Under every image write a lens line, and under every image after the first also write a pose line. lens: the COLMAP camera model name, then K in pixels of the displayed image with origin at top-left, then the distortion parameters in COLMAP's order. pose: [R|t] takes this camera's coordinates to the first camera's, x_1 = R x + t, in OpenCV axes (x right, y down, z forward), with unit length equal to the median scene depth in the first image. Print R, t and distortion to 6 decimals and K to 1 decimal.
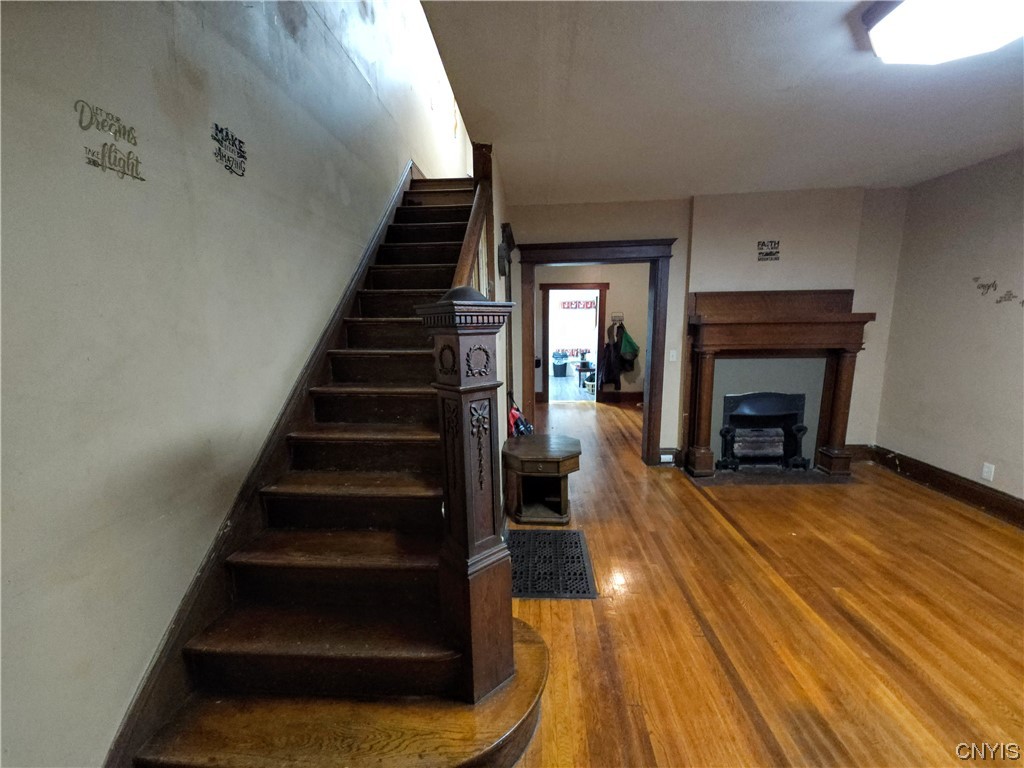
lens RADIAL K [[416.4, 0, 513.1], [0, 416.4, 388.7], [0, 0, 1]] dist [0.019911, -0.014743]
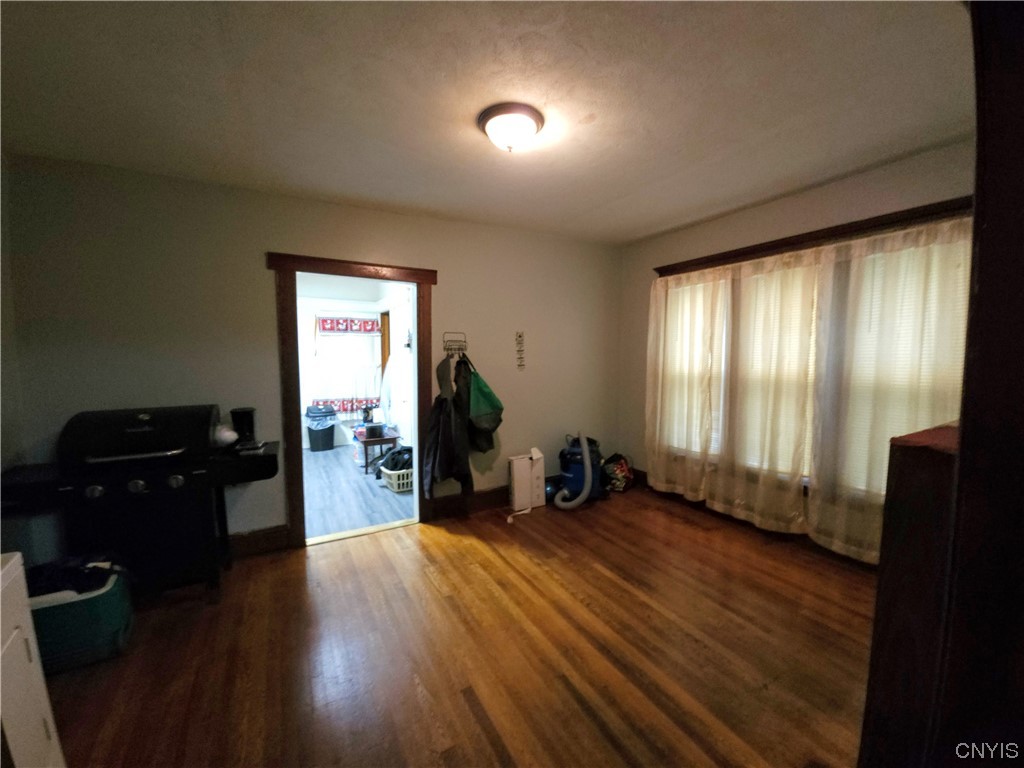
lens RADIAL K [[416.4, 0, 513.1], [0, 416.4, 388.7], [0, 0, 1]] dist [0.019911, -0.014743]
pose [[0.844120, -0.032637, 0.535161, 0.086714], [0.077097, 0.995161, -0.060916, -0.160014], [-0.530583, 0.092679, 0.842551, 1.077550]]
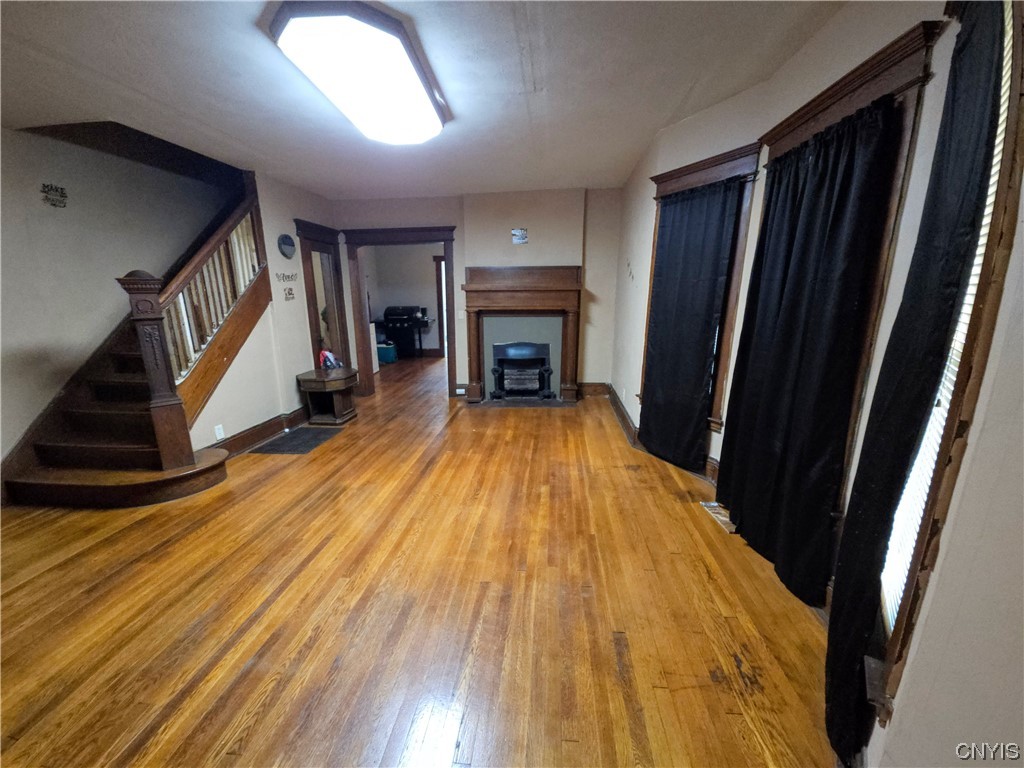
lens RADIAL K [[416.4, 0, 513.1], [0, 416.4, 388.7], [0, 0, 1]] dist [0.019911, -0.014743]
pose [[0.999334, 0.013633, -0.033842, 0.647561], [-0.011062, 0.997120, 0.075023, 0.060012], [0.034768, -0.074599, 0.996607, -0.379403]]
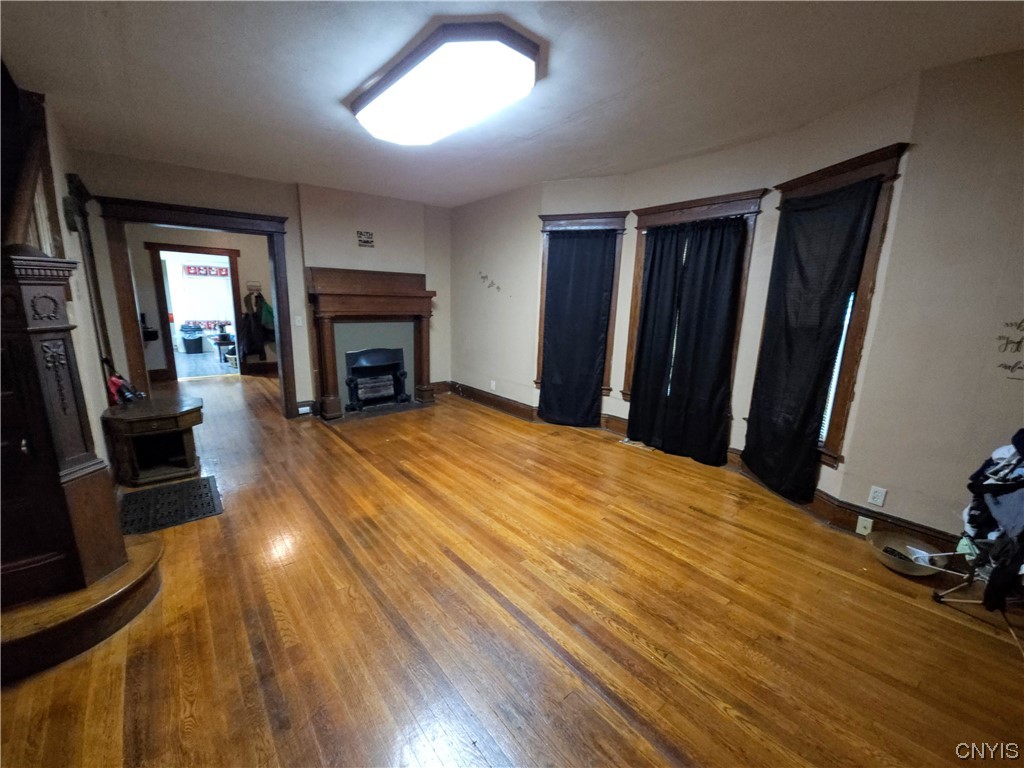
lens RADIAL K [[416.4, 0, 513.1], [0, 416.4, 388.7], [0, 0, 1]] dist [0.019911, -0.014743]
pose [[0.737238, -0.110239, 0.666578, 0.029578], [0.073125, 0.993823, 0.083482, 0.058552], [-0.671664, -0.012803, 0.740745, -0.282708]]
